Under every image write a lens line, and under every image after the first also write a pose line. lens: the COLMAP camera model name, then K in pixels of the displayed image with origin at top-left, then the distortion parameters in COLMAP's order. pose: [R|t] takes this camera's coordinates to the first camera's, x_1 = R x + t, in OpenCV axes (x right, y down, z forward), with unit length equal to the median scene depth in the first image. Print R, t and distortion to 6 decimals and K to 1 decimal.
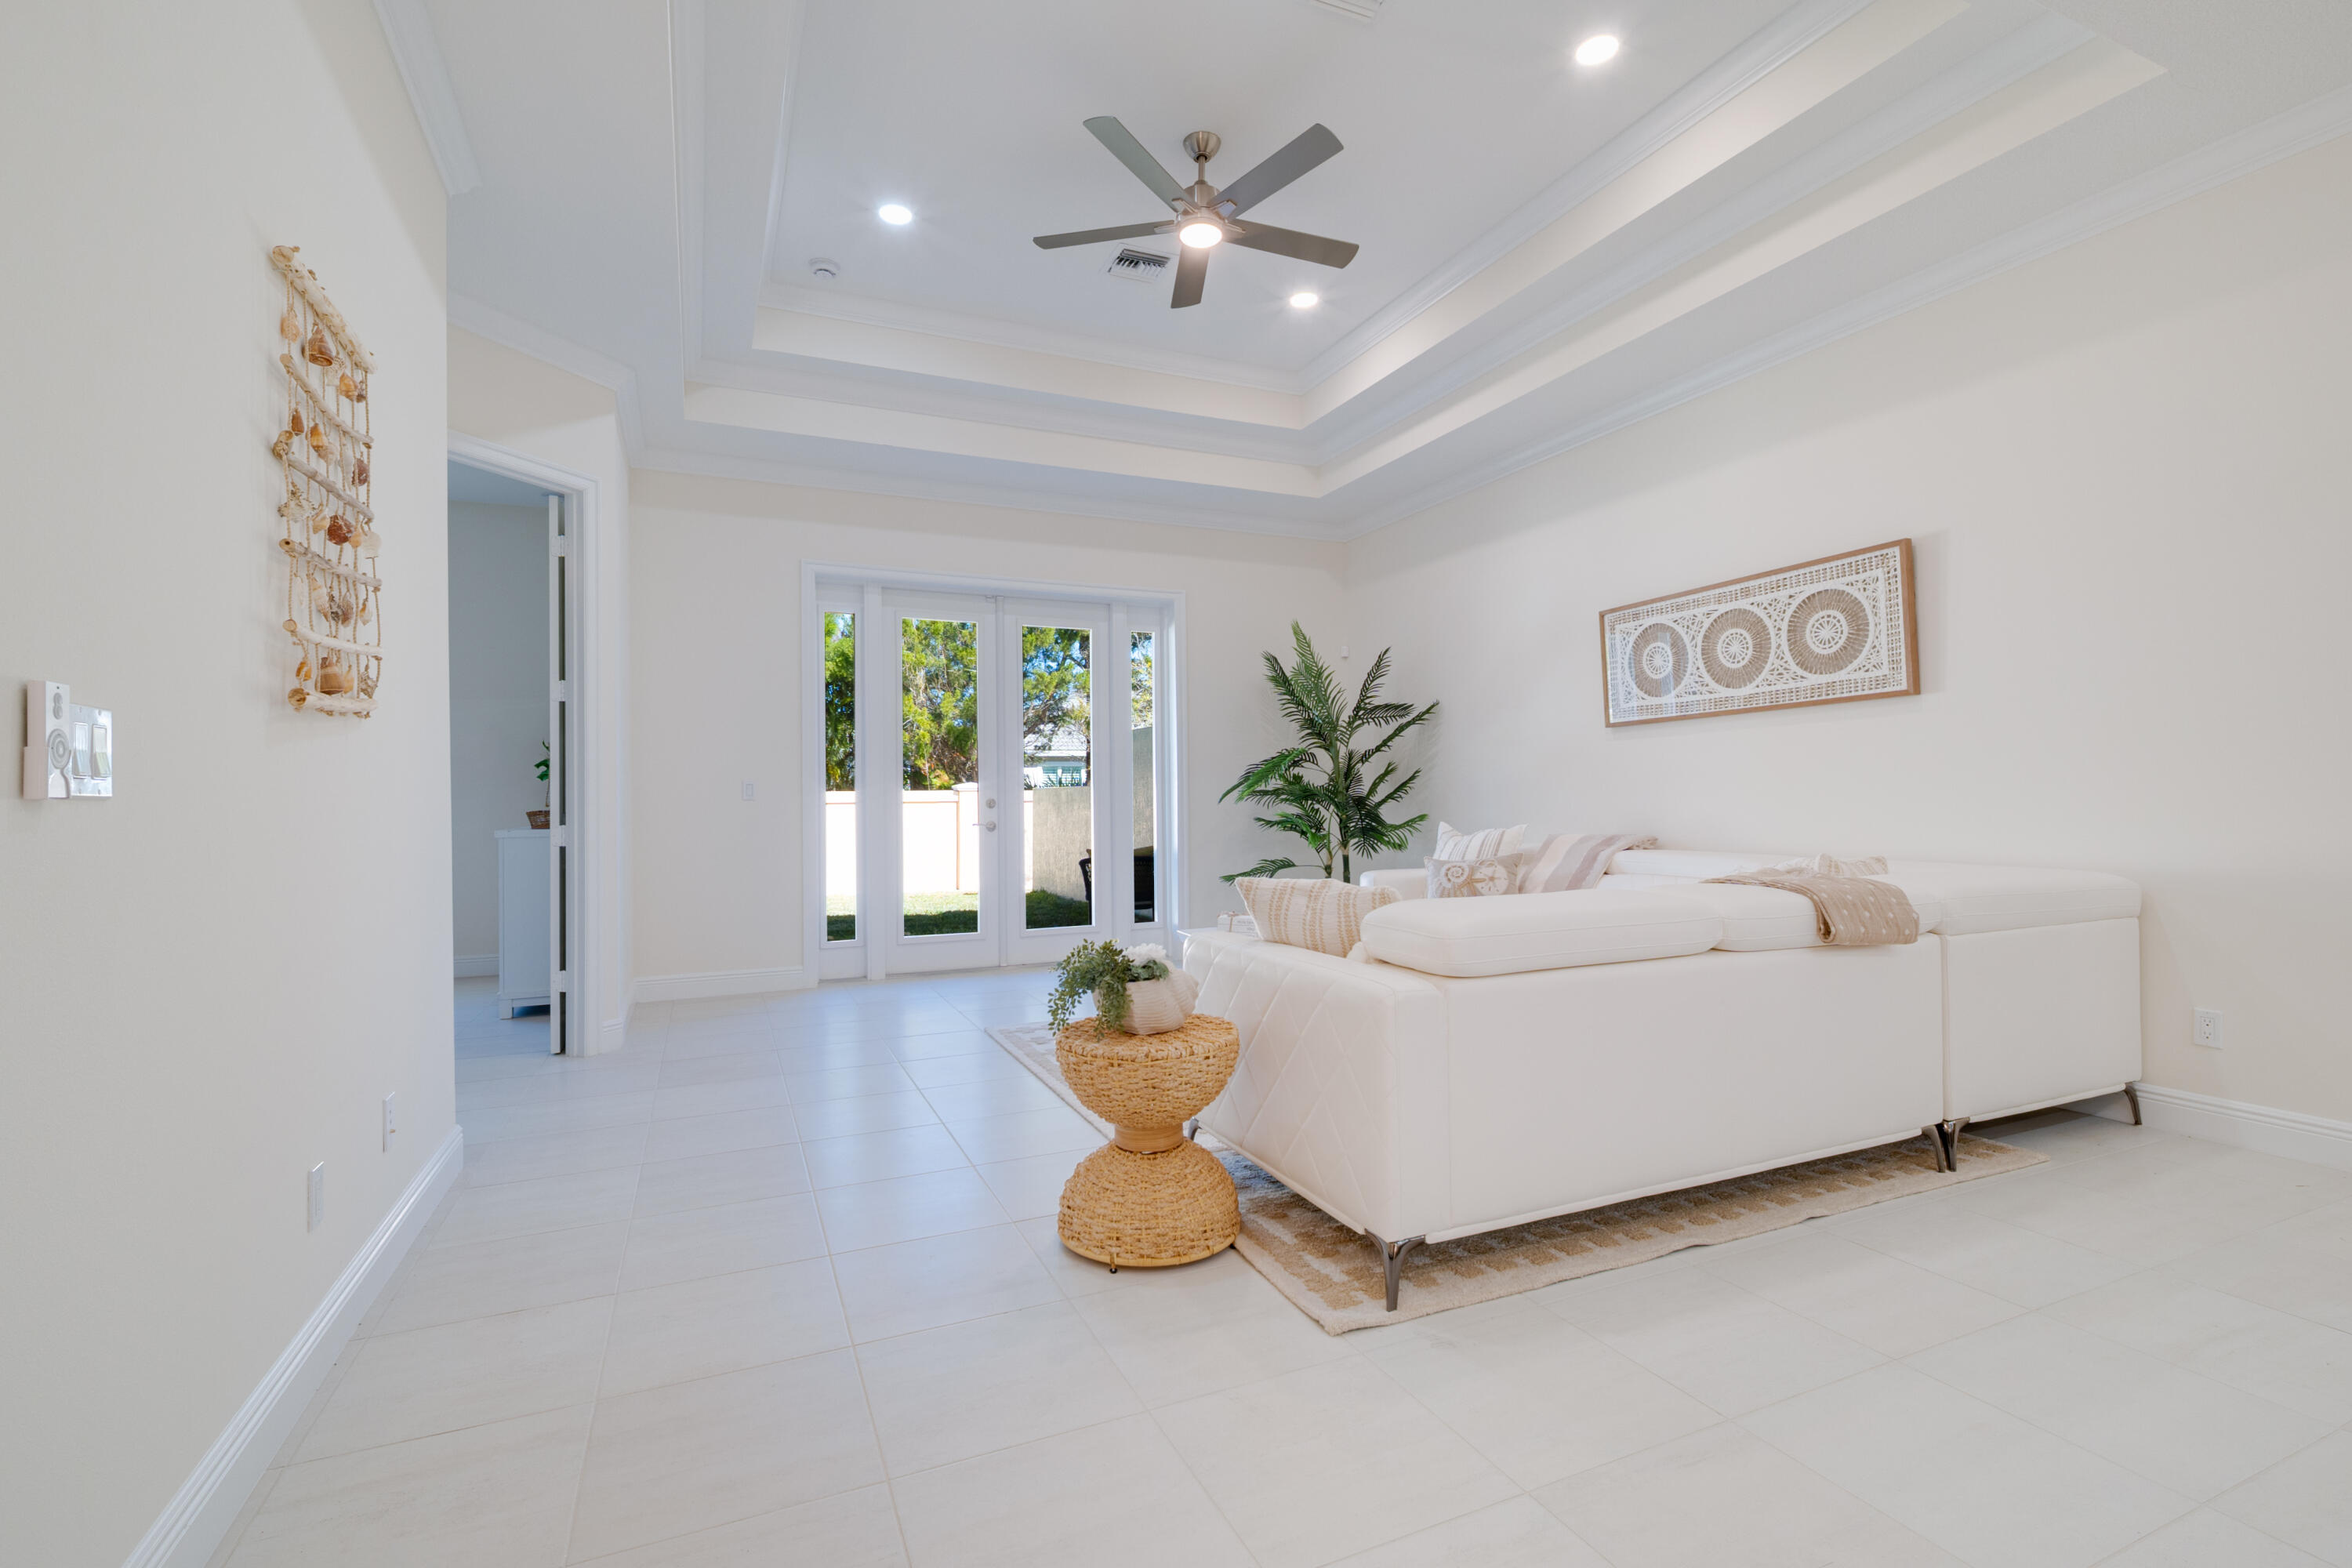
lens RADIAL K [[1061.6, 0, 1180.0], [0, 1061.6, 804.2], [0, 0, 1]] dist [0.004368, 0.000423]
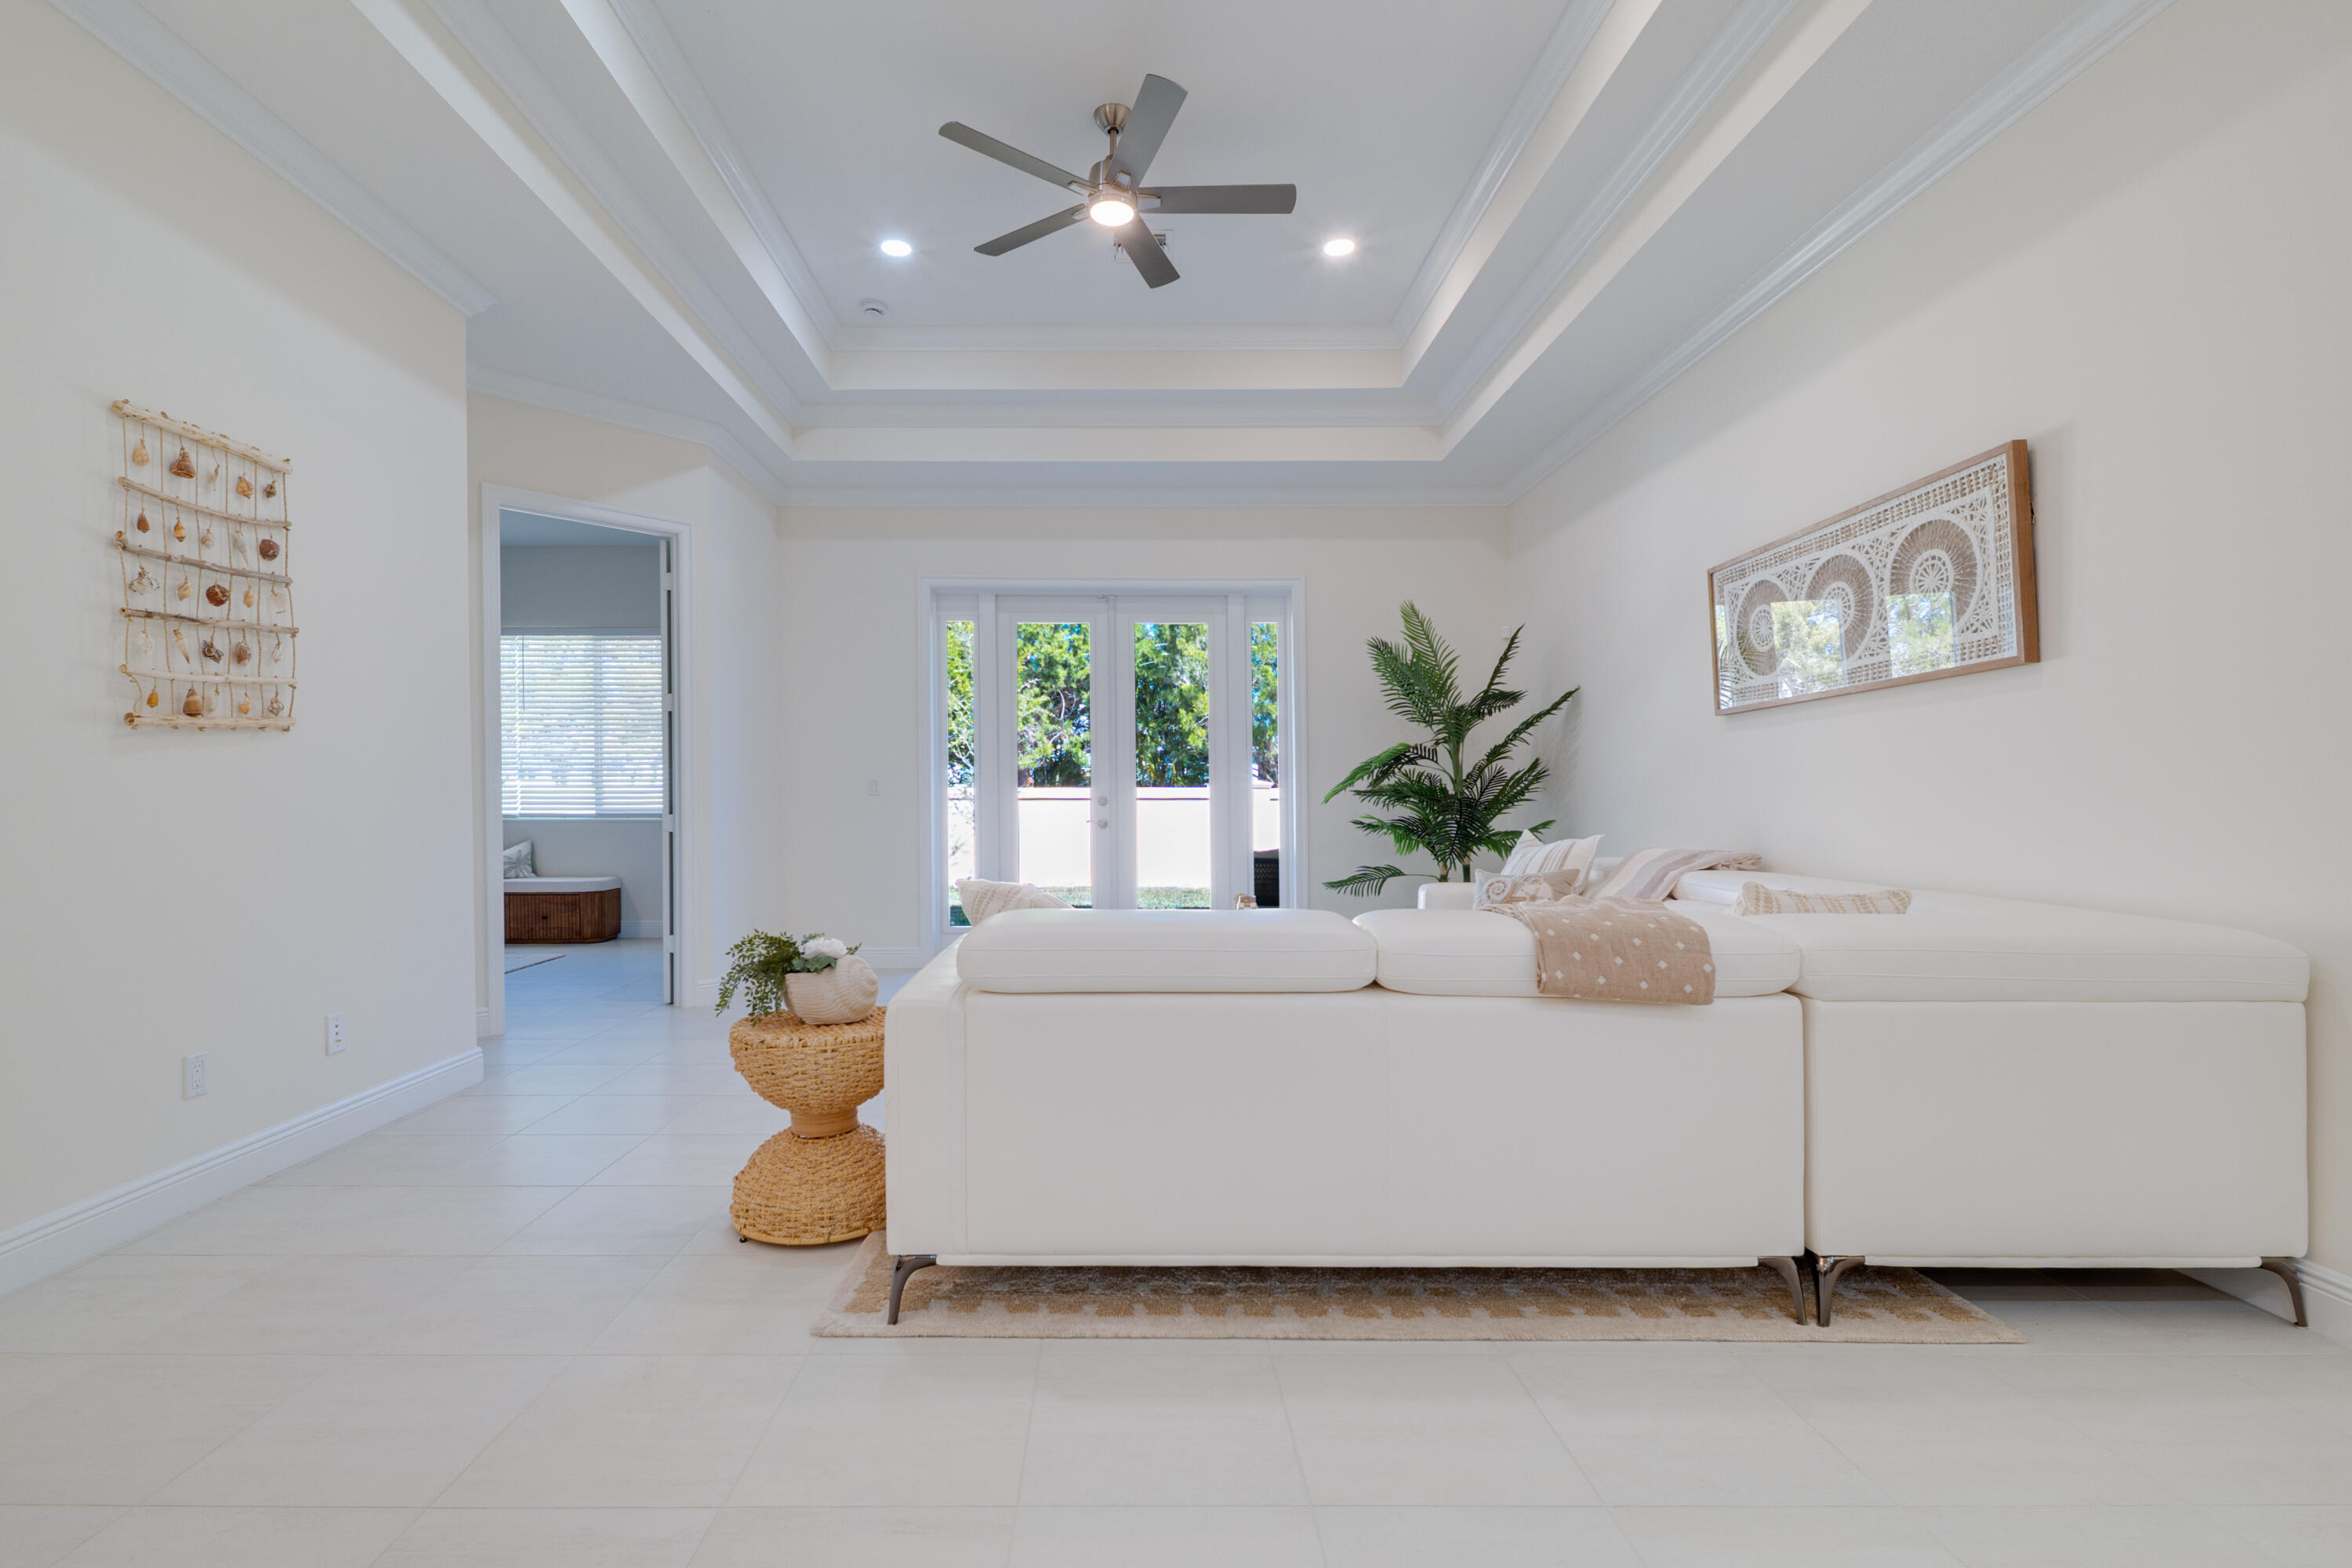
lens RADIAL K [[1090.4, 0, 1131.5], [0, 1090.4, 816.9], [0, 0, 1]] dist [0.003473, -0.000829]
pose [[0.912121, 0.018867, -0.409487, 0.413374], [-0.013038, 0.999770, 0.017022, -0.005374], [0.409714, -0.010187, 0.912157, 0.092618]]
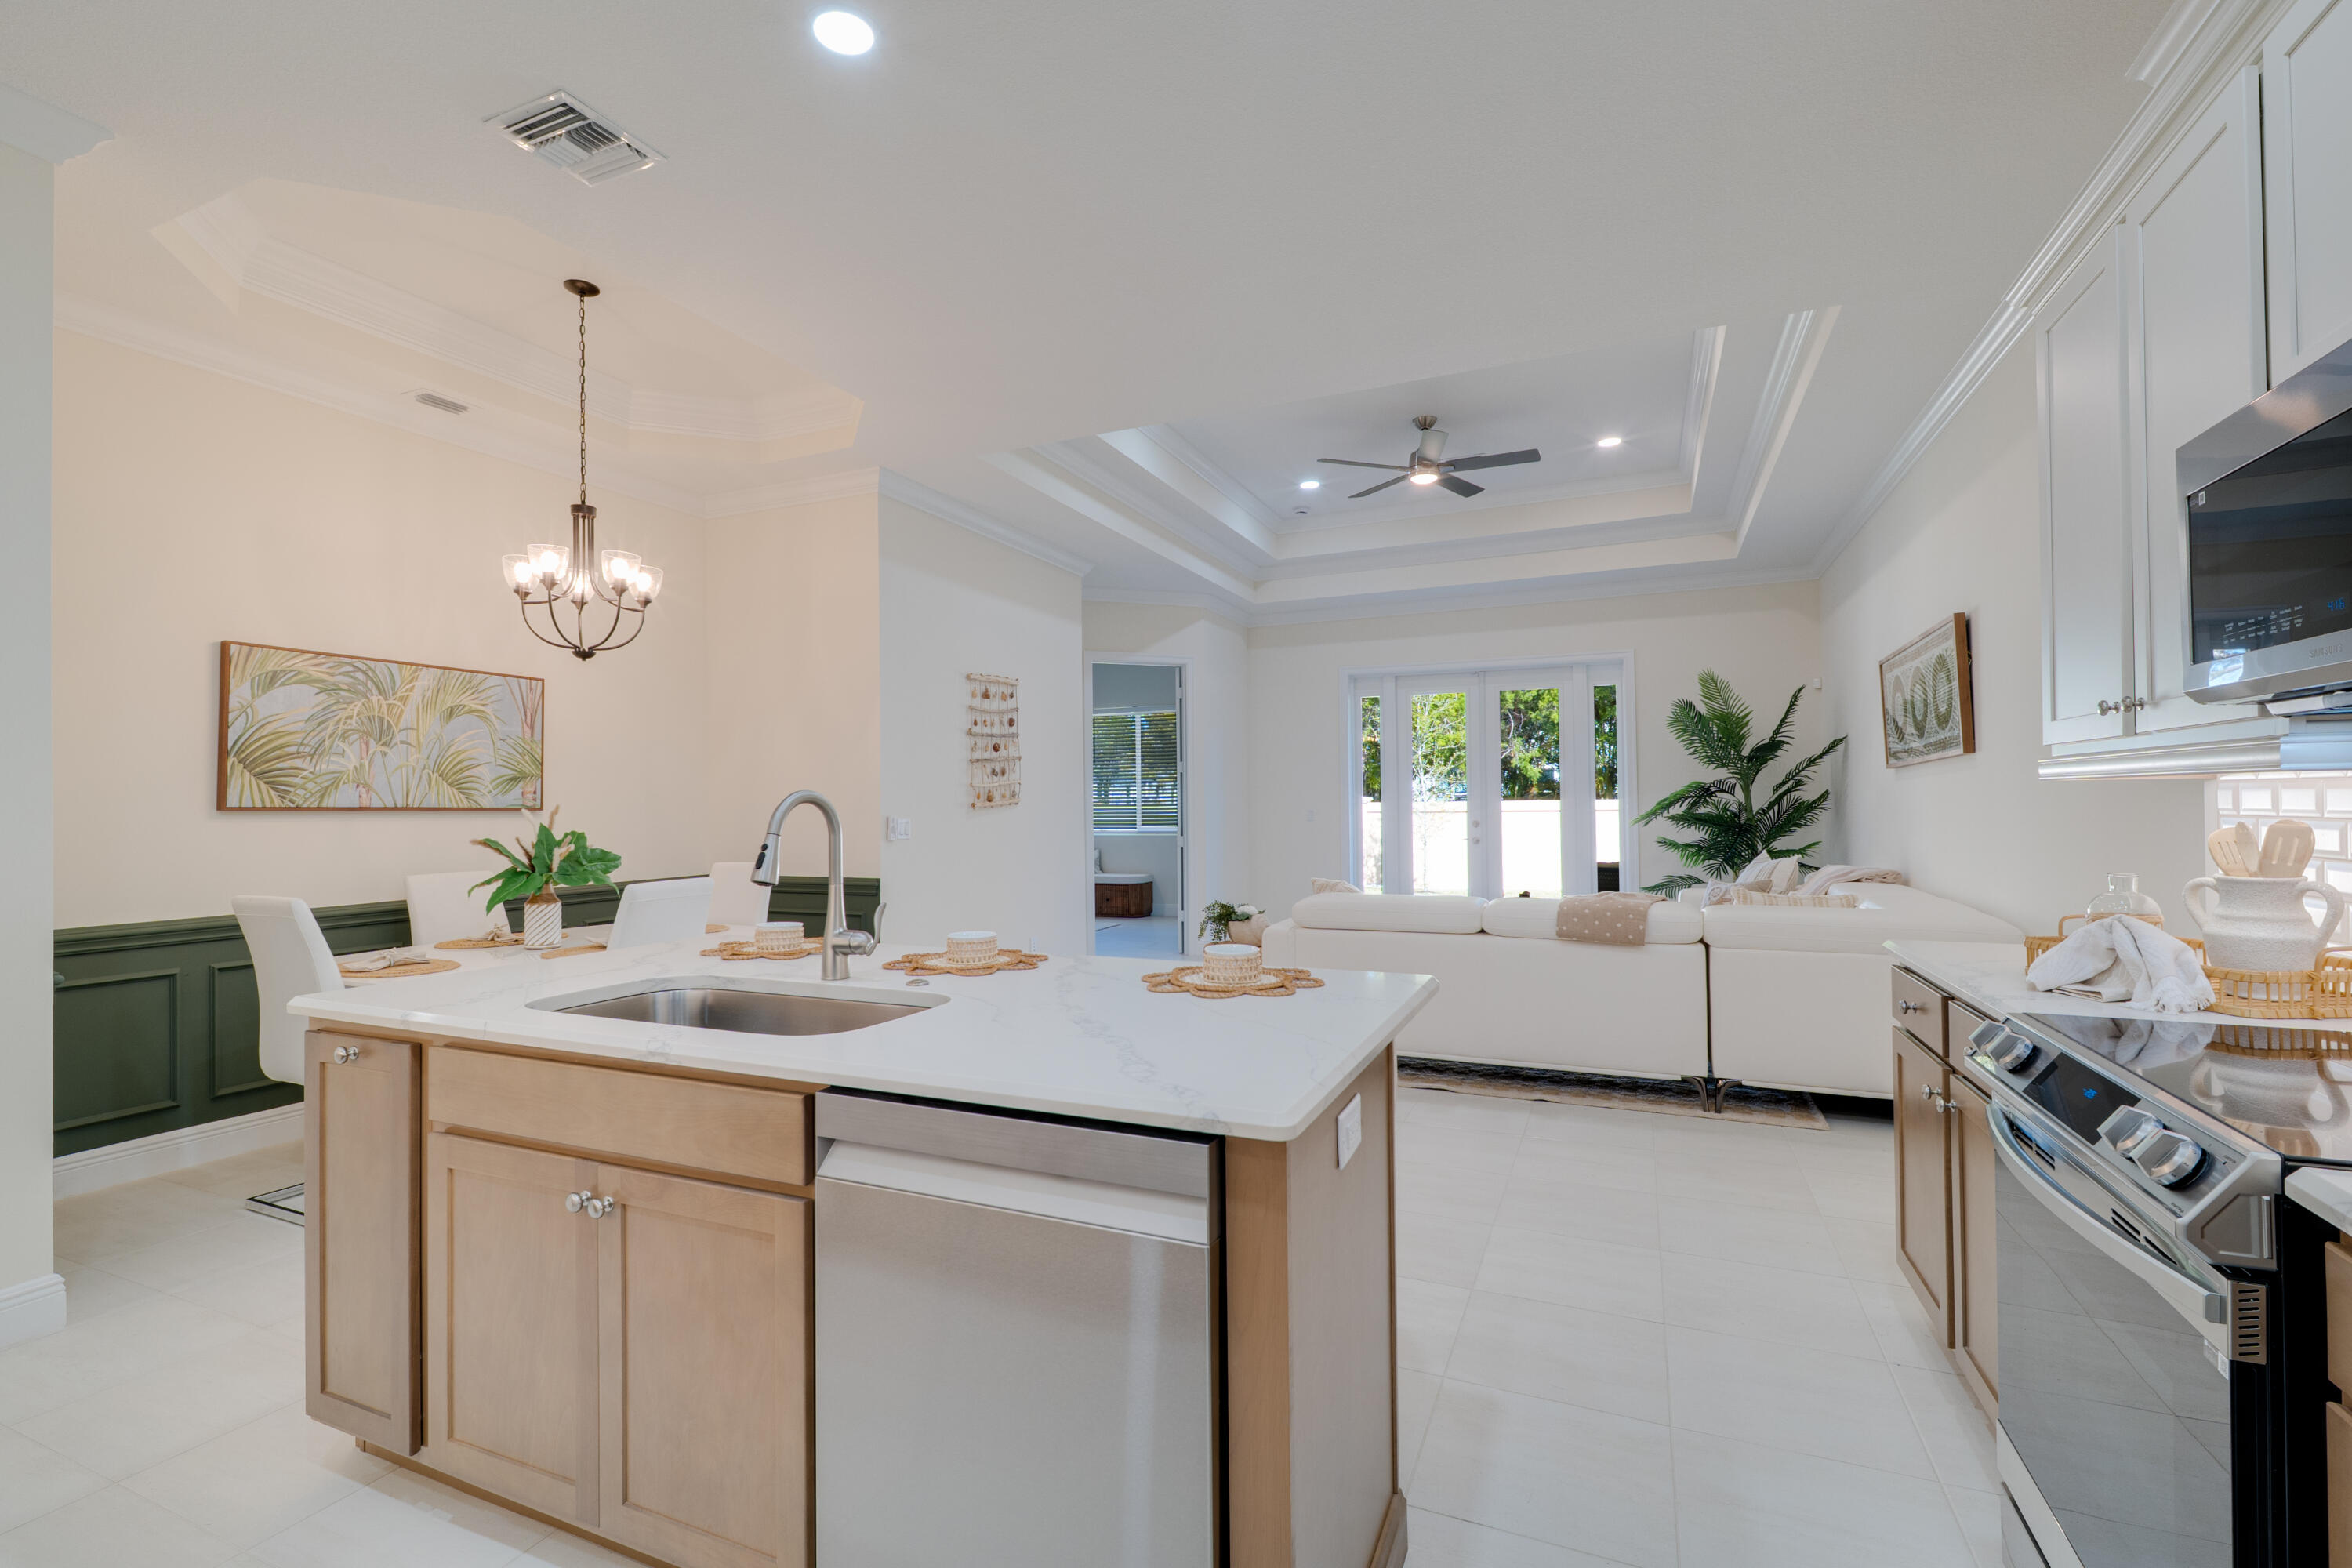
lens RADIAL K [[1033.2, 0, 1171.6], [0, 1033.2, 787.6], [0, 0, 1]] dist [0.002299, -0.004866]
pose [[0.670075, -0.008569, -0.742244, 0.834116], [-0.001100, 0.999921, -0.012537, -0.046093], [0.742292, 0.009217, 0.670013, -0.286180]]
